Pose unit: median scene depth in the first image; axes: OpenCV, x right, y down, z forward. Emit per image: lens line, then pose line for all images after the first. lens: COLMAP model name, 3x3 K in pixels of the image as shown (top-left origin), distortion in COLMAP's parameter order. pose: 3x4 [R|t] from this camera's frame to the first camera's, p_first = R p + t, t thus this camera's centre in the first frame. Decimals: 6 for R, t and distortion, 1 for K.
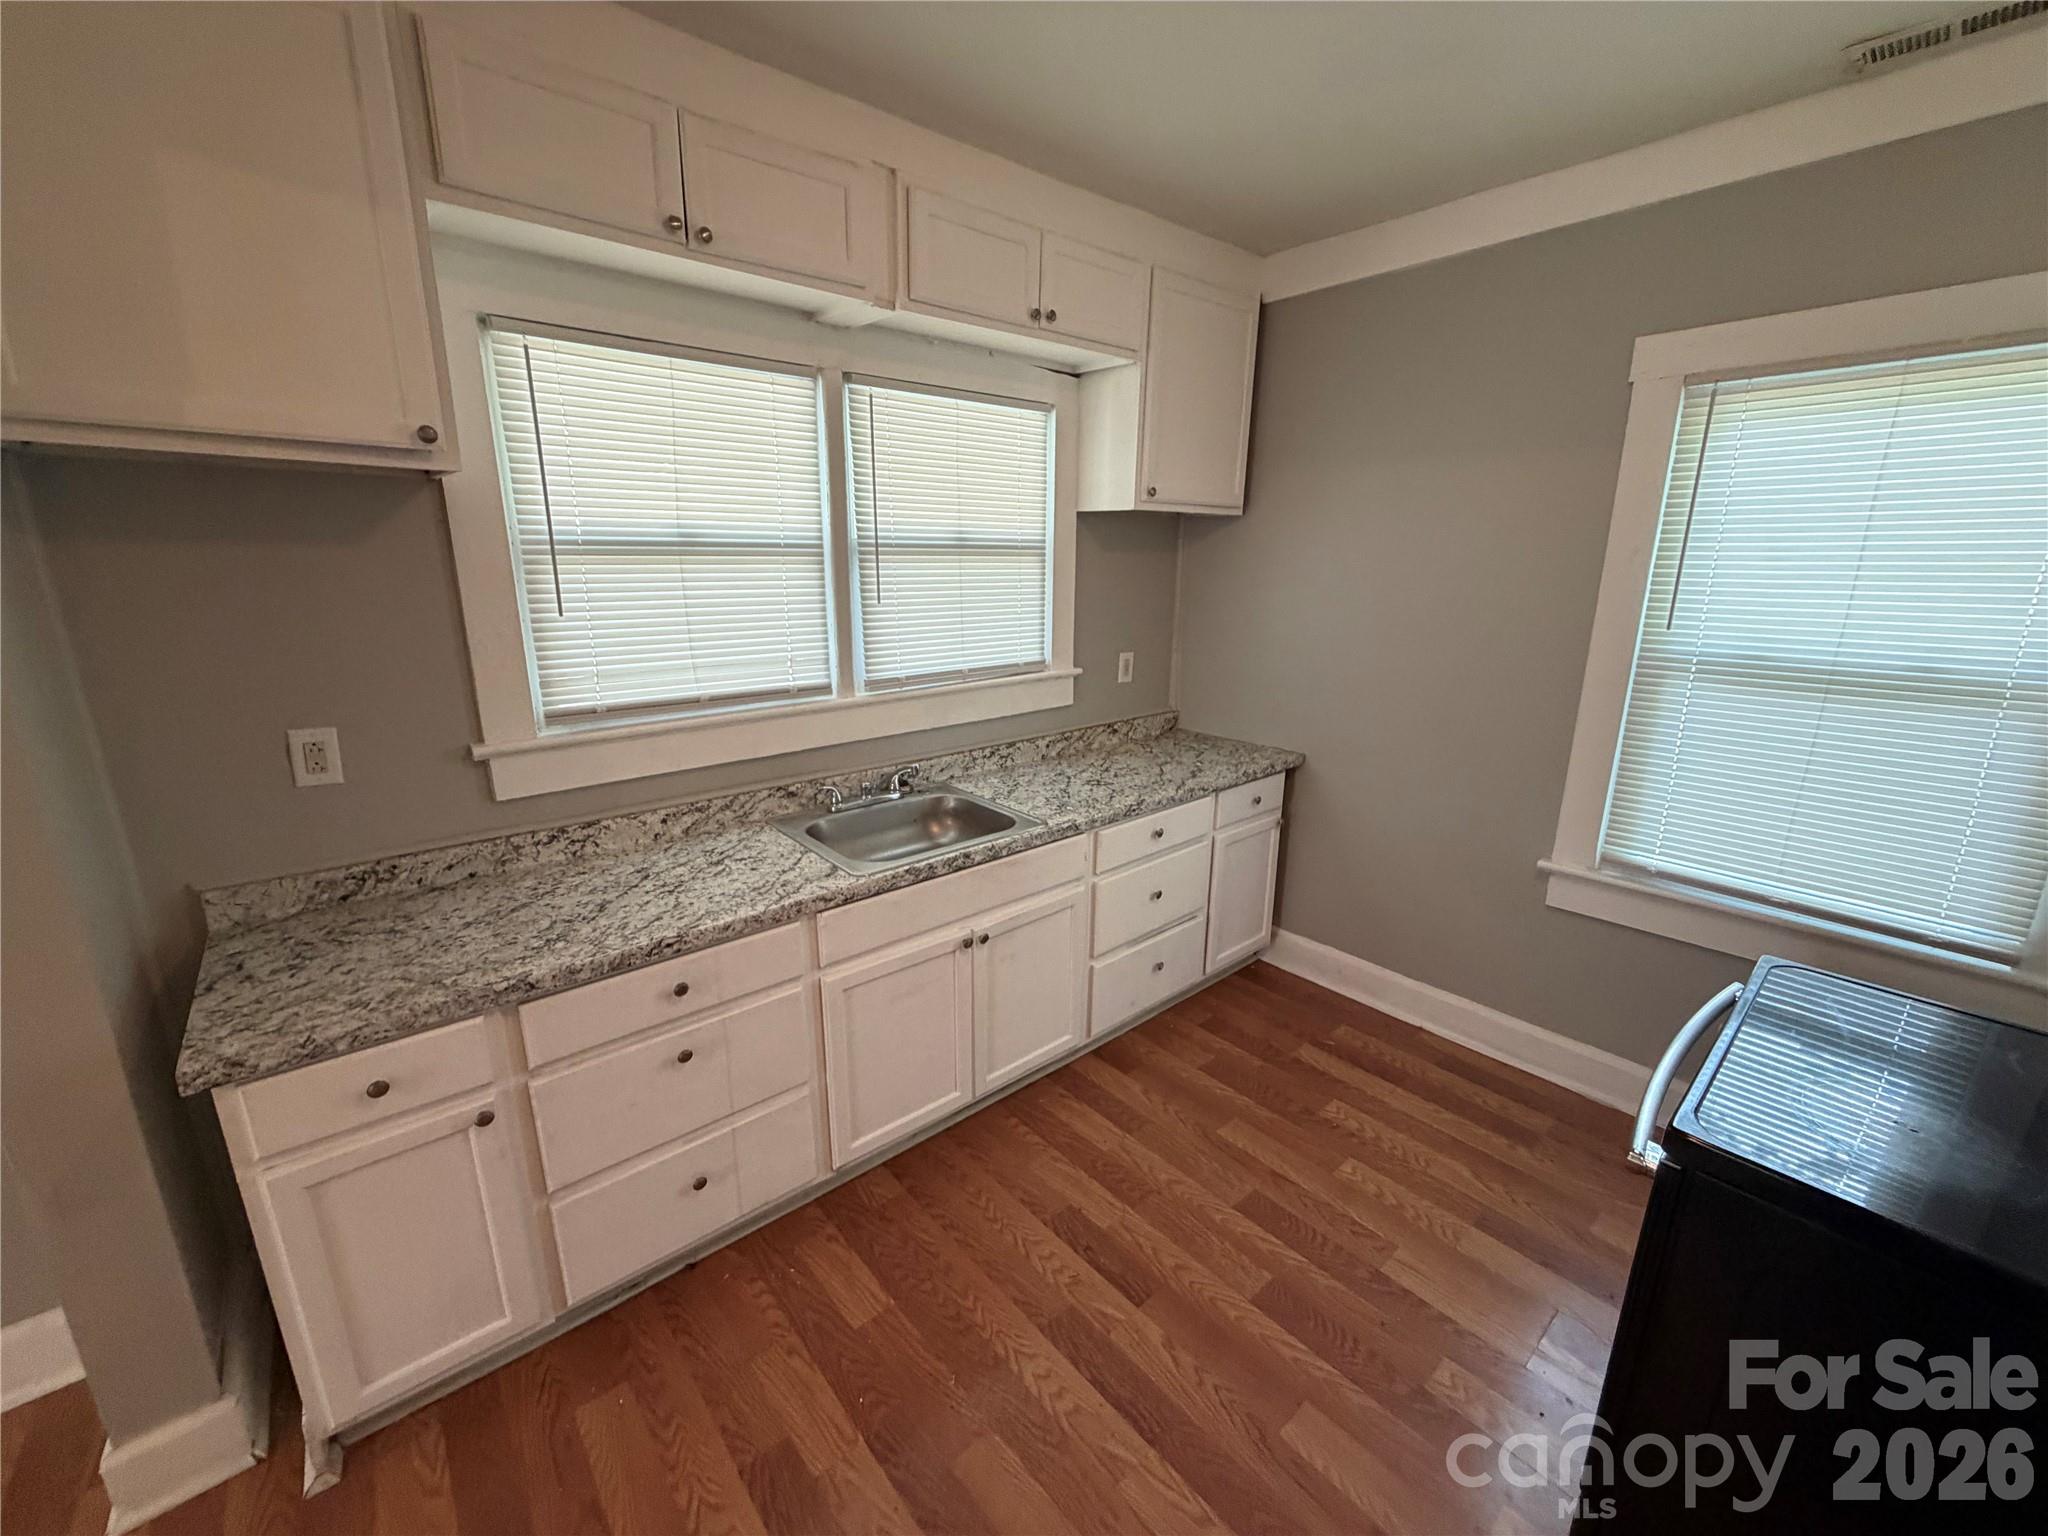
lens RADIAL K [[816.0, 0, 1021.4], [0, 816.0, 763.9], [0, 0, 1]] dist [-0.001254, -0.000168]
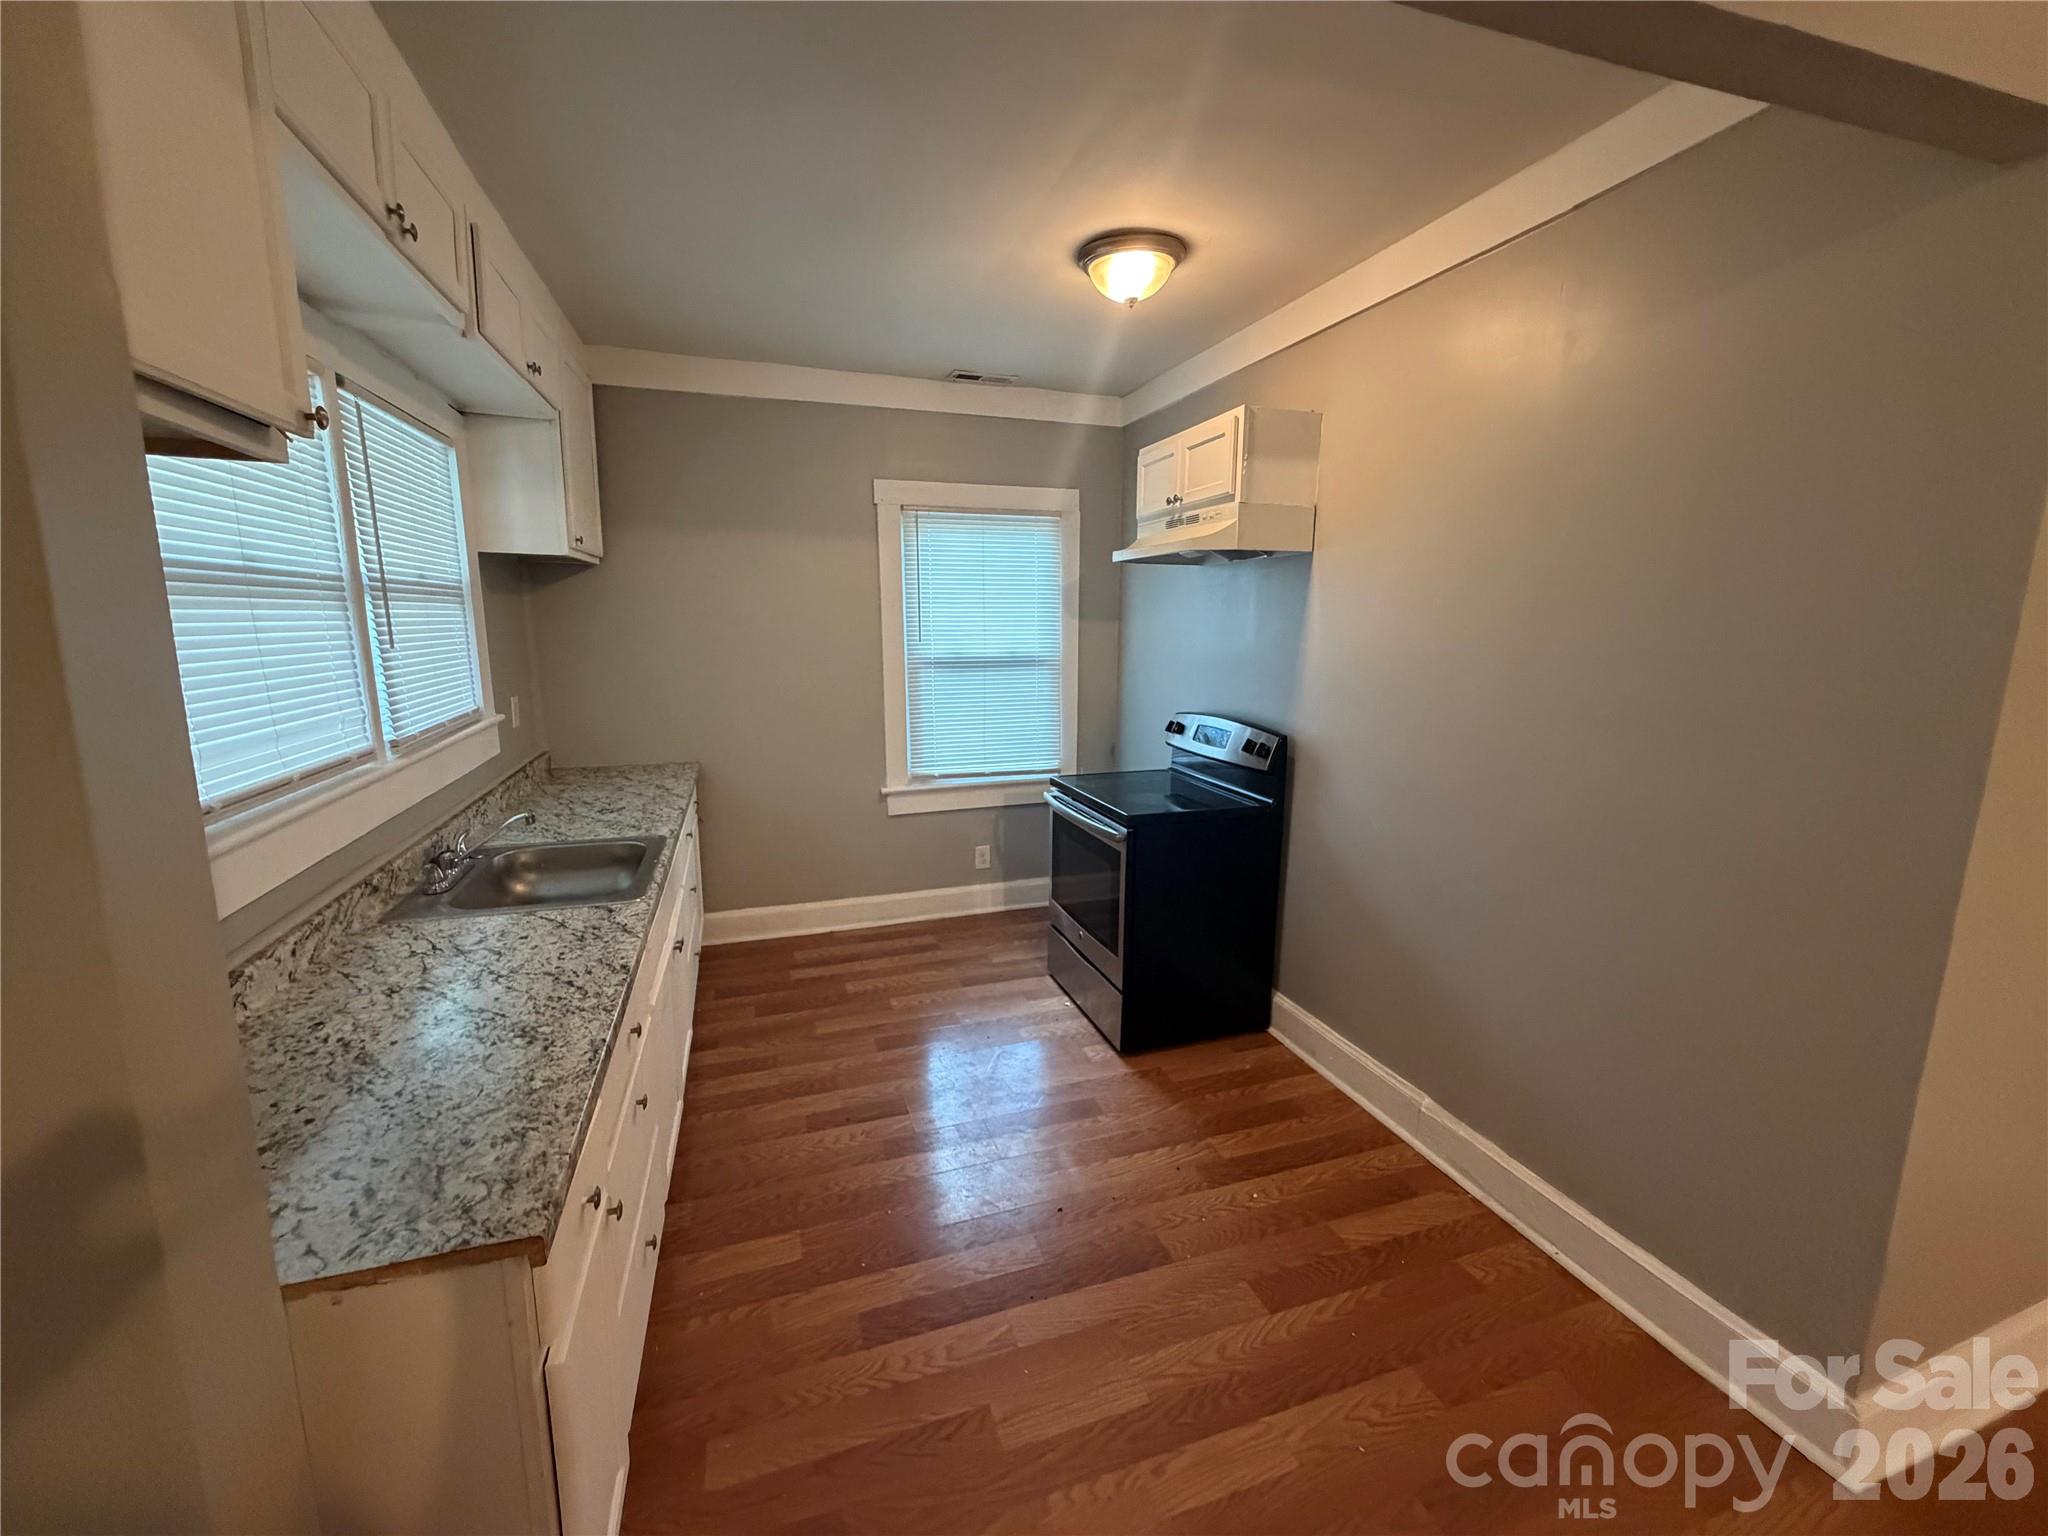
lens RADIAL K [[816.0, 0, 1021.4], [0, 816.0, 763.9], [0, 0, 1]] dist [-0.001254, -0.000168]
pose [[0.376213, -0.168056, 0.911165, -0.728562], [0.224623, 0.970619, 0.086277, -0.007737], [-0.898893, 0.172210, 0.402908, 0.098884]]
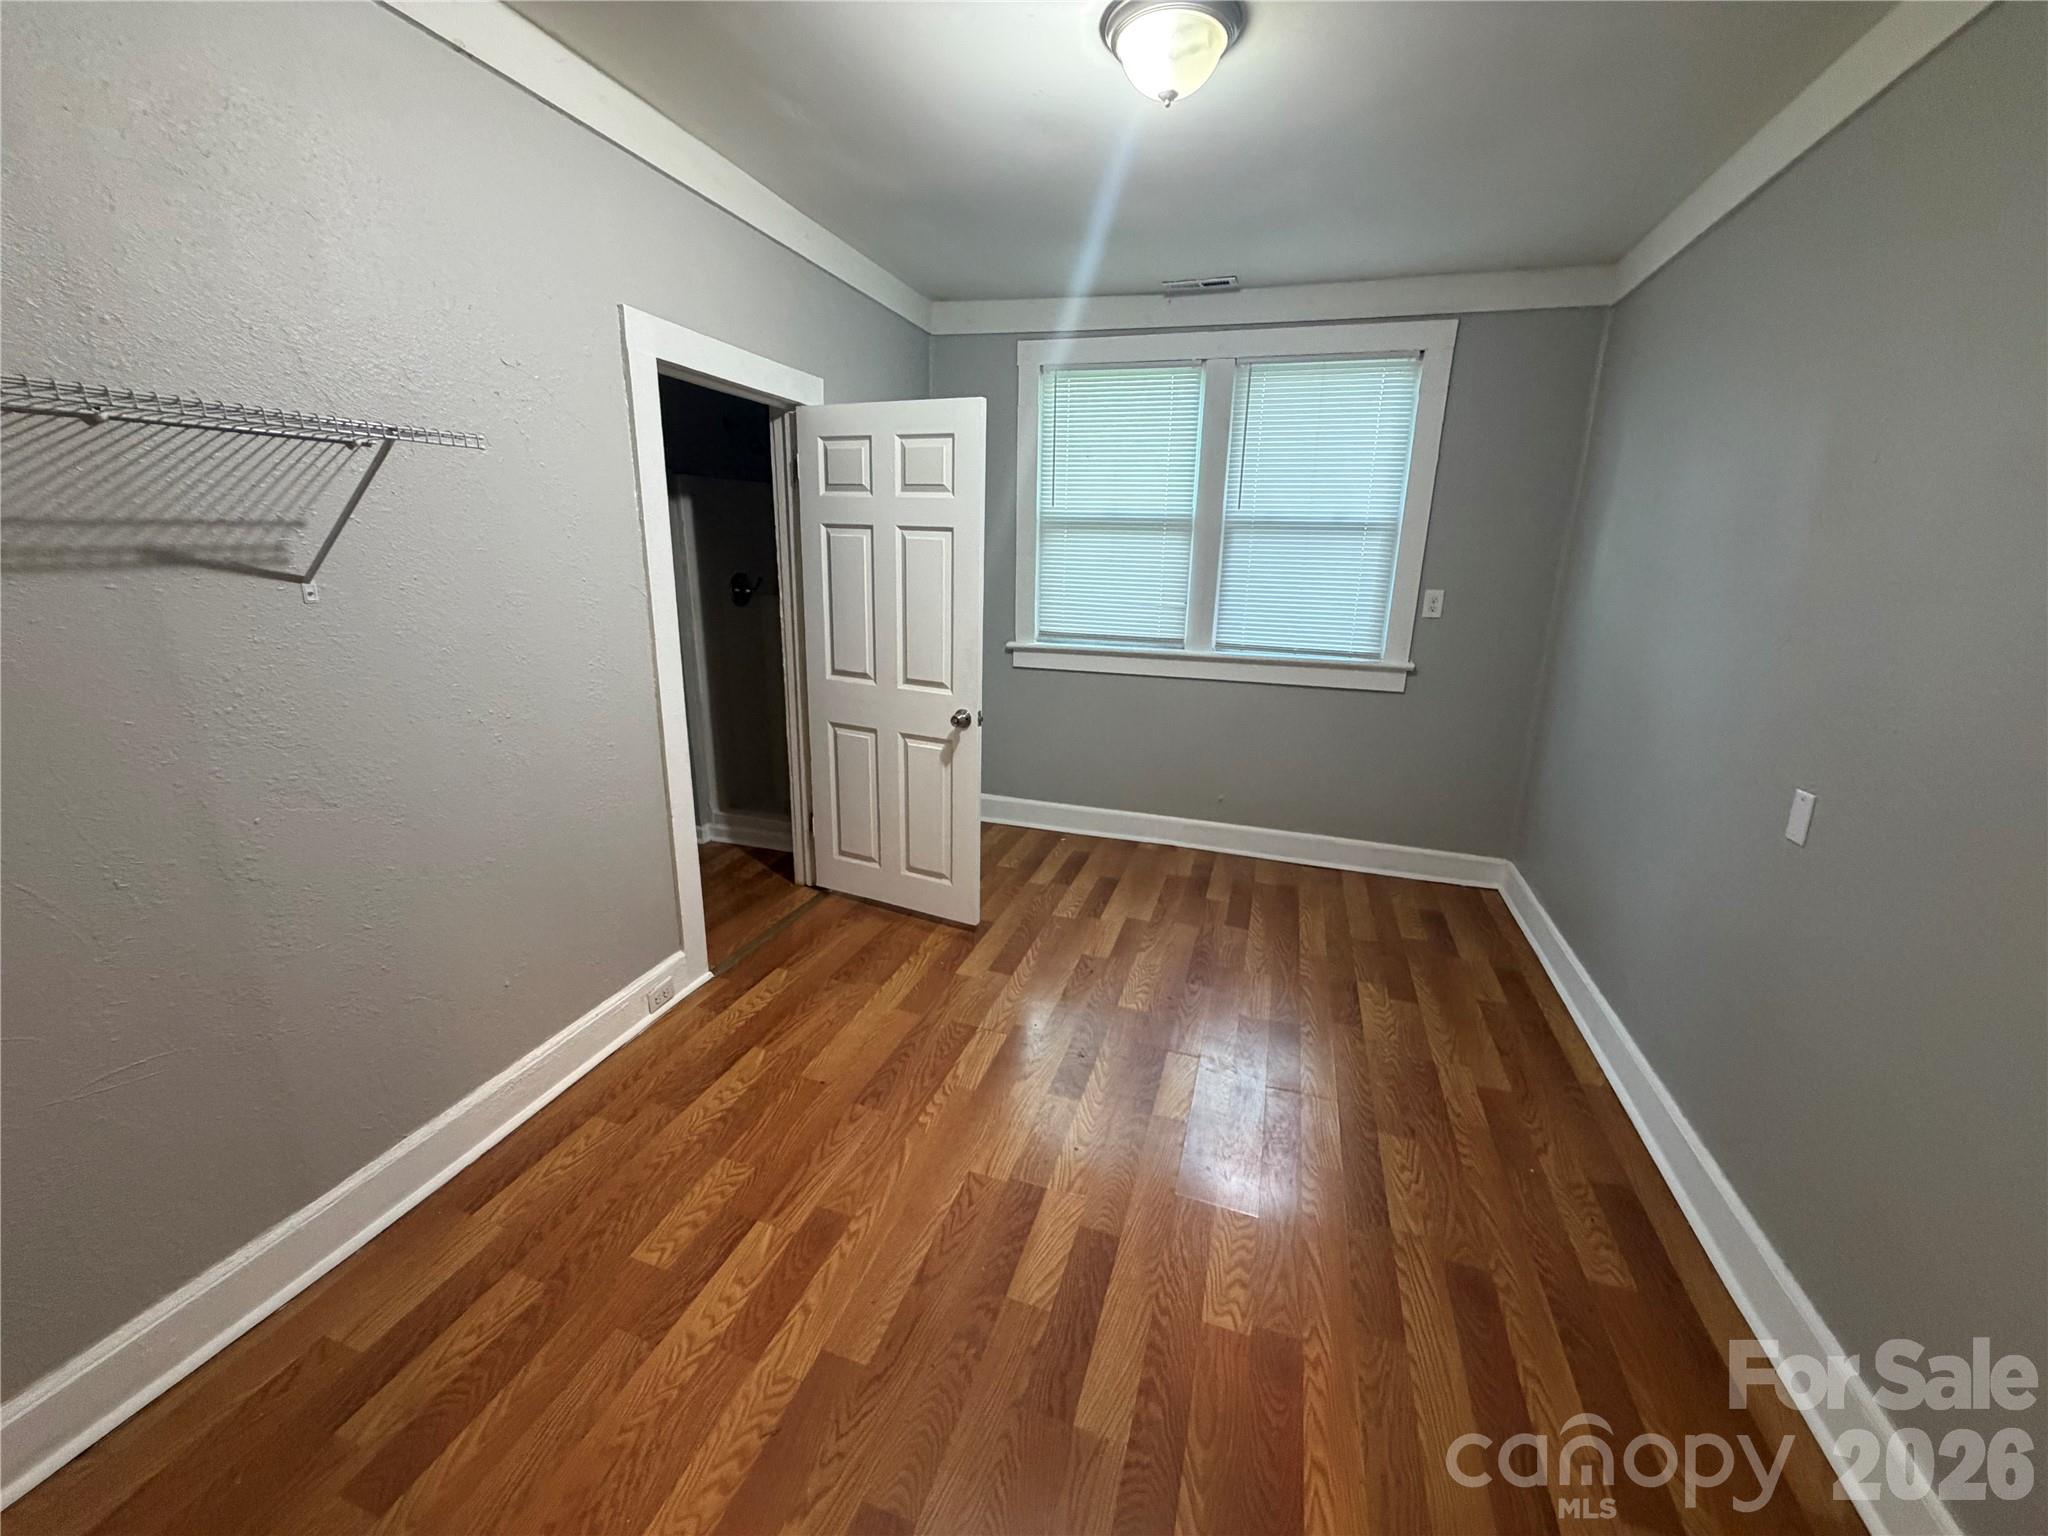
lens RADIAL K [[816.0, 0, 1021.4], [0, 816.0, 763.9], [0, 0, 1]] dist [-0.001254, -0.000168]
pose [[0.518716, 0.245902, -0.818820, 0.667342], [-0.233834, 0.962031, 0.140778, -0.035356], [0.822348, 0.118444, 0.556521, 0.164035]]
